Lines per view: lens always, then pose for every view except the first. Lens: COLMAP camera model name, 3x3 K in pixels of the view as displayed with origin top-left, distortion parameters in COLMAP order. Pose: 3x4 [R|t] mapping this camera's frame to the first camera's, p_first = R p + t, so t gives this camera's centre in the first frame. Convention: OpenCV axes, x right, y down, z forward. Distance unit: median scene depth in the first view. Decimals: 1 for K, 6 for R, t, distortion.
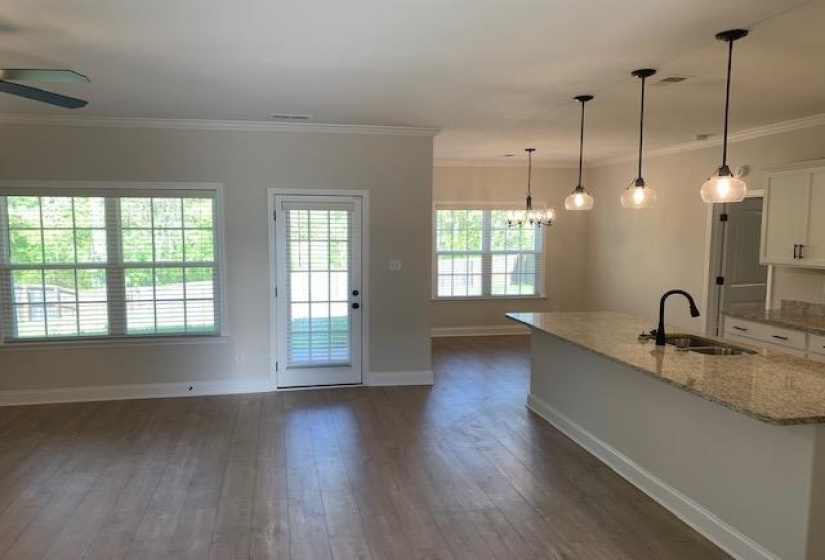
lens RADIAL K [[639.8, 0, 412.4], [0, 639.8, 293.4], [0, 0, 1]] dist [0.056965, 0.001698]
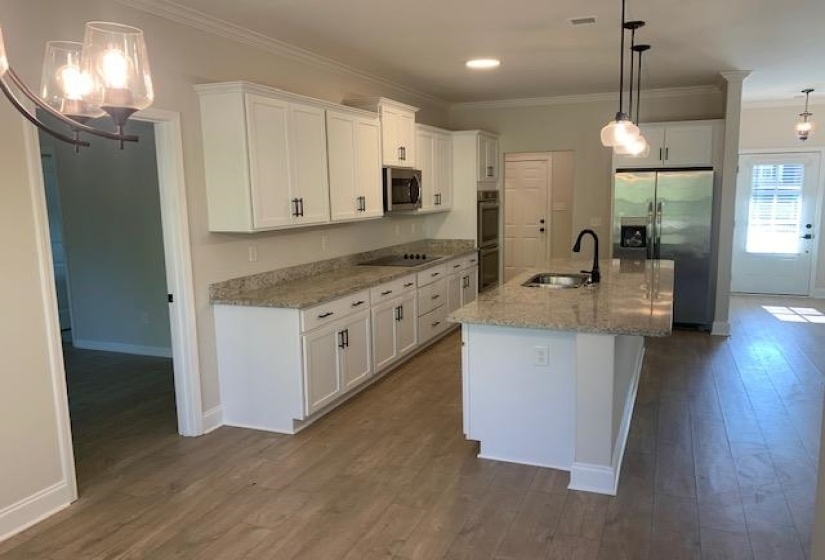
lens RADIAL K [[635.8, 0, 412.5], [0, 635.8, 280.0], [0, 0, 1]] dist [0.010583, -0.000423]
pose [[-0.838531, -0.064784, 0.540989, 0.037707], [0.069215, 0.972196, 0.223704, -0.129020], [-0.540440, 0.225027, -0.810733, 1.426785]]
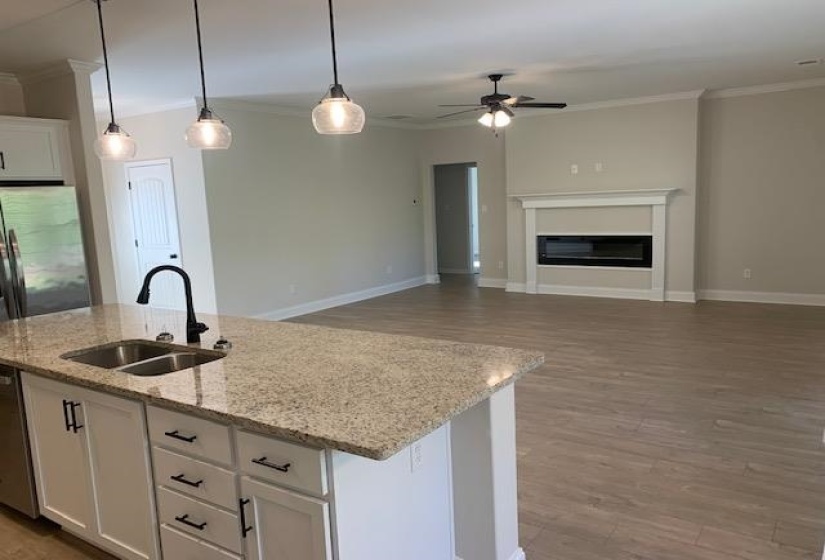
lens RADIAL K [[626.3, 0, 415.2], [0, 626.3, 298.3], [0, 0, 1]] dist [0.033312, -0.042847]
pose [[-0.712910, 0.139108, -0.687319, 0.468150], [-0.034954, 0.971860, 0.232953, -0.096098], [0.700383, 0.190100, -0.687986, 1.149050]]
